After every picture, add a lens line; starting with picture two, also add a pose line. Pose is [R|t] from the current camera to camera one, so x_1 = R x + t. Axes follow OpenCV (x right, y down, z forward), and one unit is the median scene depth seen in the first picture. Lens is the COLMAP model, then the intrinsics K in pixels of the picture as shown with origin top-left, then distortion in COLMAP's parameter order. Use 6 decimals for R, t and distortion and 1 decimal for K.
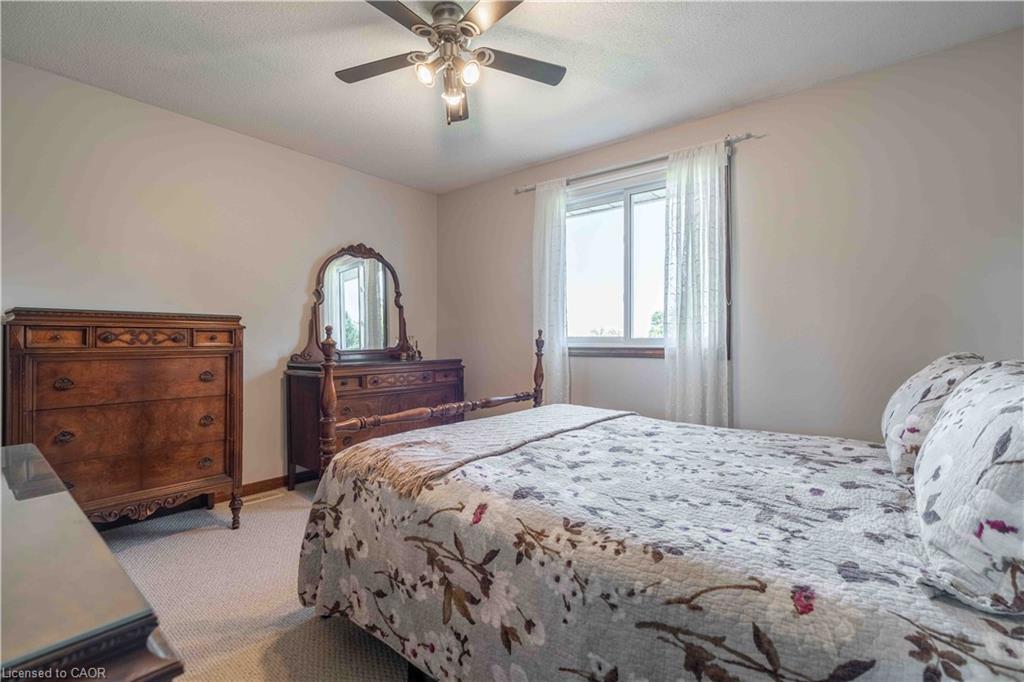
lens RADIAL K [[459.5, 0, 515.3], [0, 459.5, 338.1], [0, 0, 1]] dist [-0.009192, 0.003083]
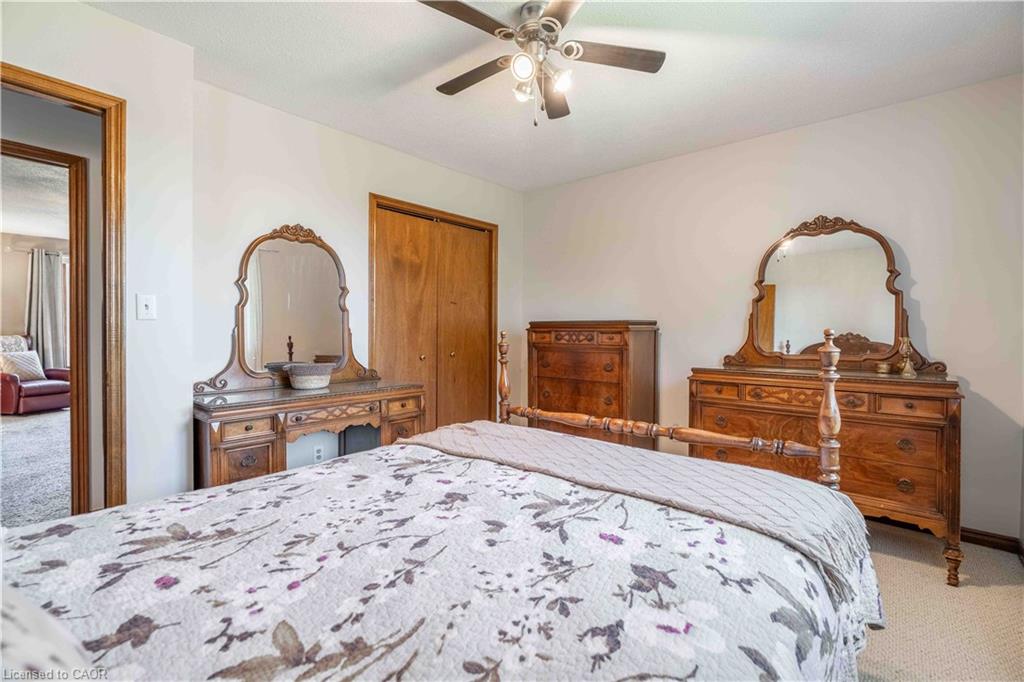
lens RADIAL K [[459.5, 0, 515.0], [0, 459.5, 337.6], [0, 0, 1]] dist [-0.009192, 0.003083]
pose [[-0.023913, 0.010900, -0.999655, 0.822619], [-0.002306, 0.999937, 0.010958, -0.020168], [0.999711, 0.002567, -0.023887, 0.955503]]
